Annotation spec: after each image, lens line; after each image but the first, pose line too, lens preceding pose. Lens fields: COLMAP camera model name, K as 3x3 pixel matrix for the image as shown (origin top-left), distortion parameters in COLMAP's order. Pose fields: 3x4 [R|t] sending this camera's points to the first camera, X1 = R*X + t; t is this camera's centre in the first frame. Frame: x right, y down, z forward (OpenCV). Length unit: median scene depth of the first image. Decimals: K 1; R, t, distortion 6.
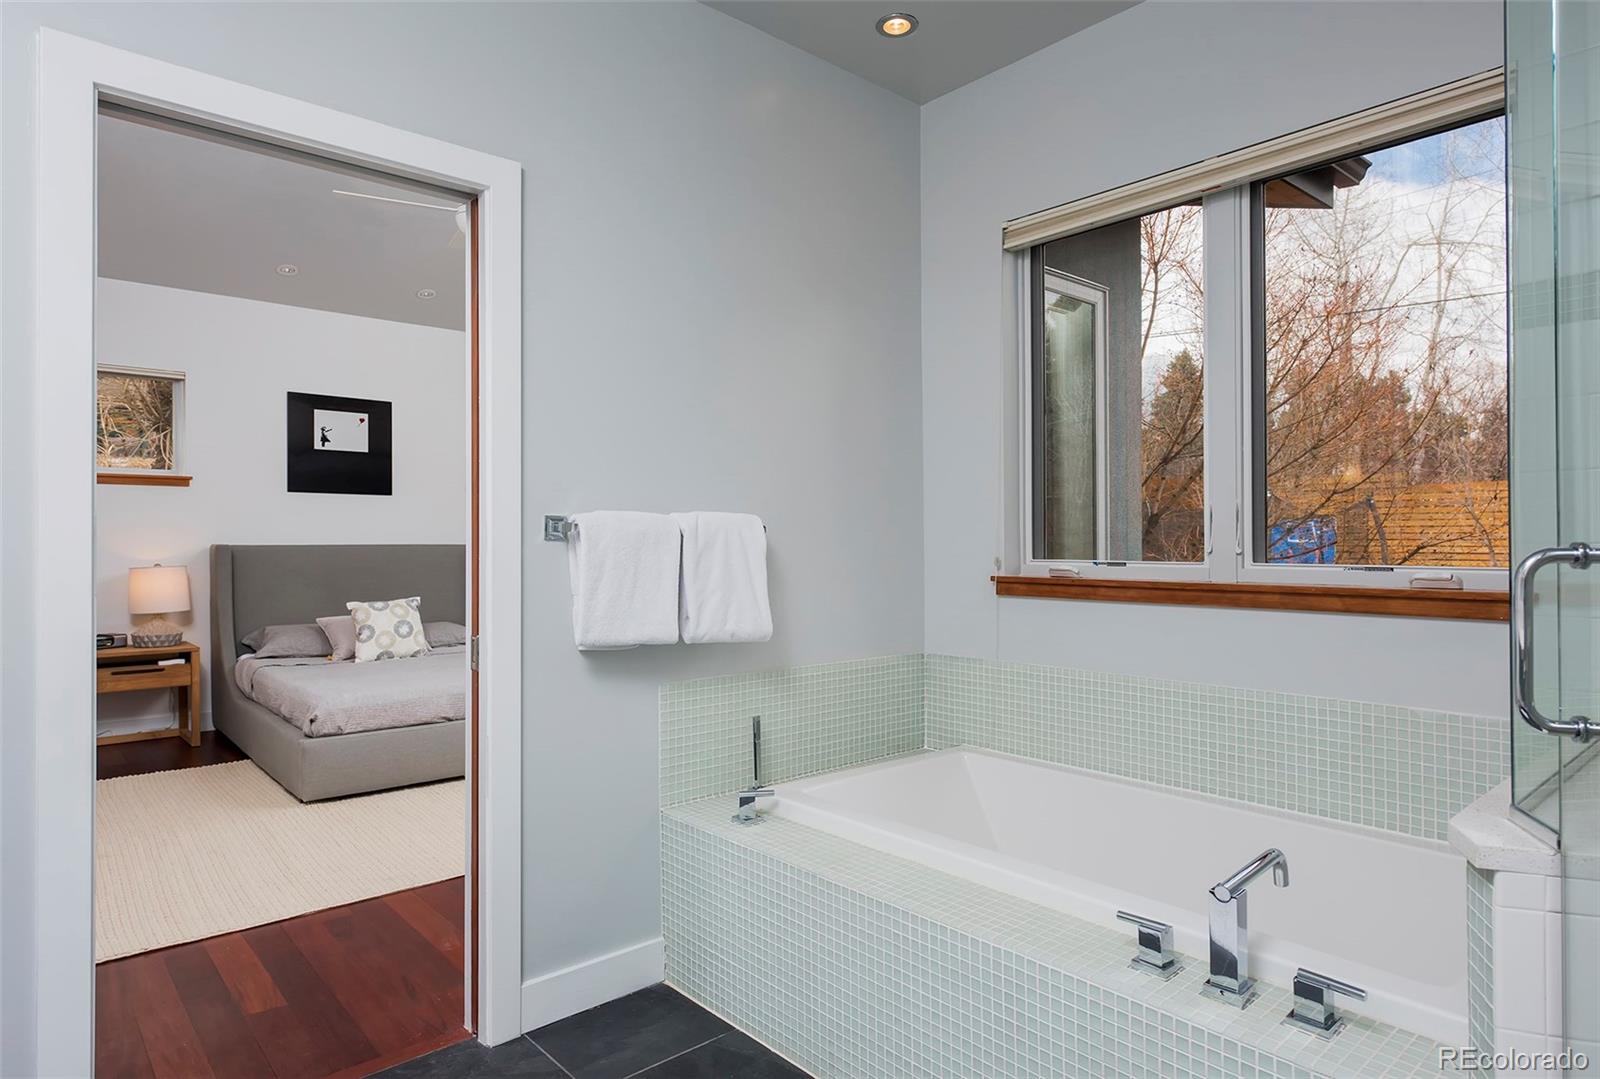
lens RADIAL K [[942.6, 0, 800.0], [0, 942.6, 539.5], [0, 0, 1]] dist [-0.003597, -0.001254]
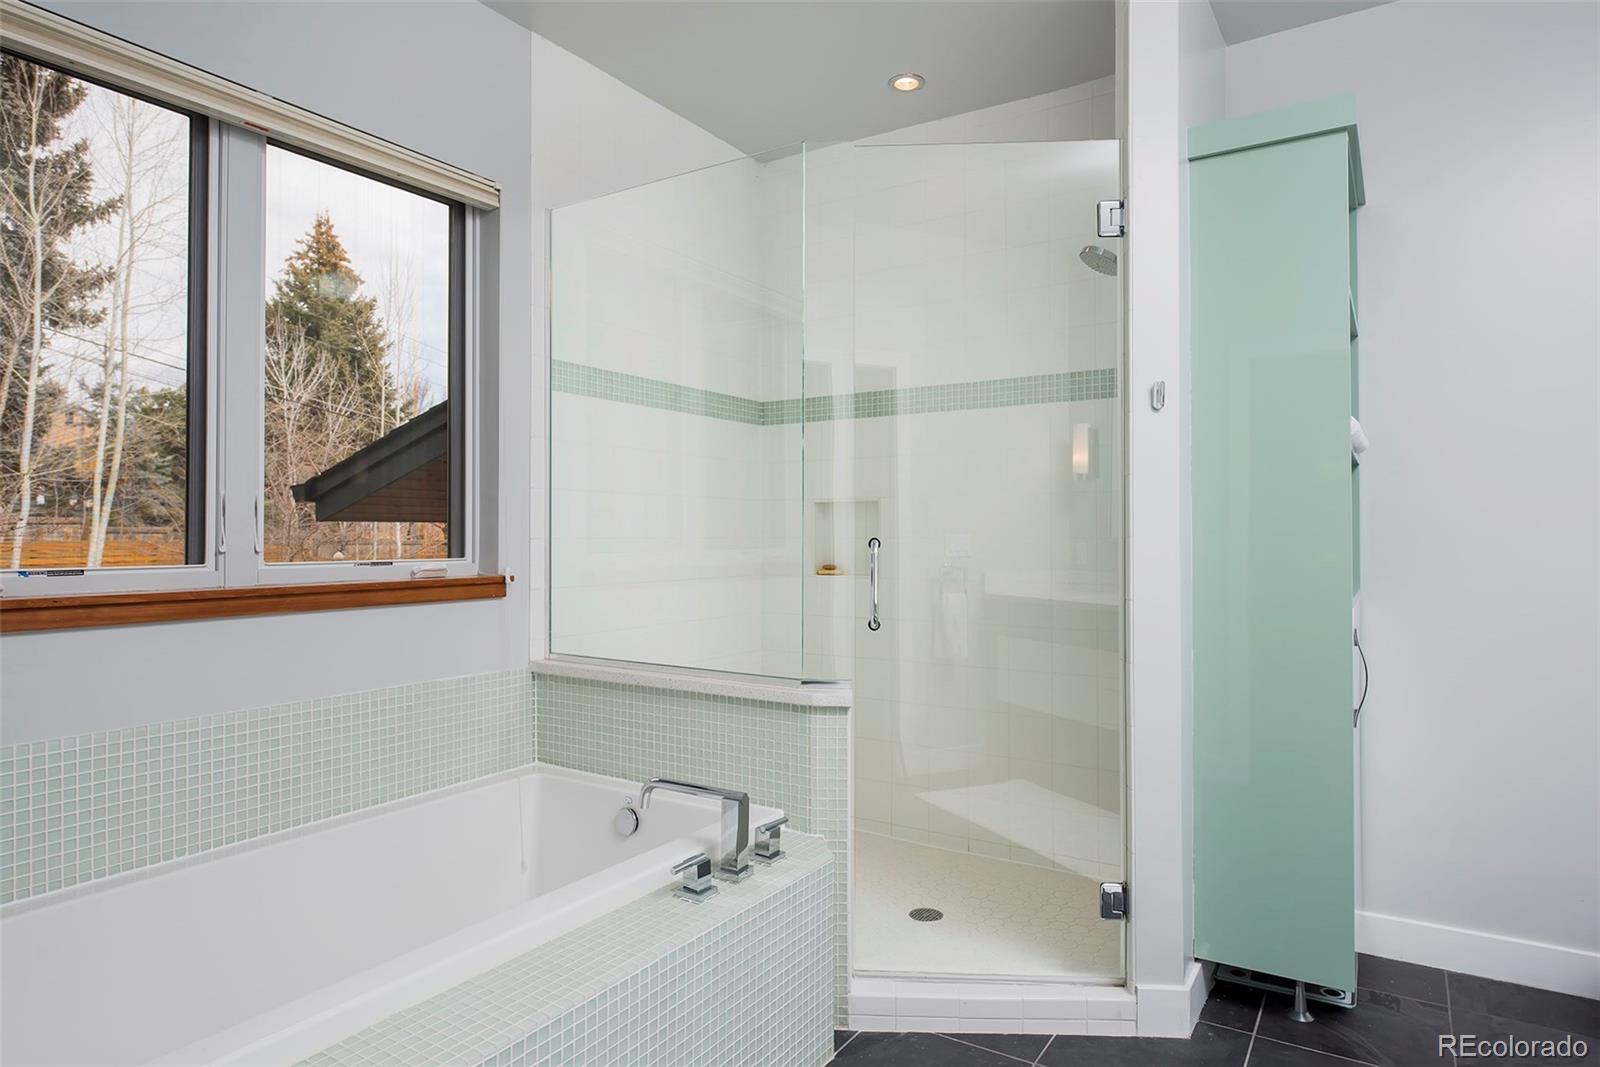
lens RADIAL K [[913.1, 0, 800.0], [0, 913.1, 533.5], [0, 0, 1]] dist [-0.002328, -0.001278]
pose [[-0.267470, 0.002625, 0.963563, -0.558071], [-0.001440, 0.999994, -0.003124, -0.001291], [-0.963565, -0.002224, -0.267464, 0.850279]]
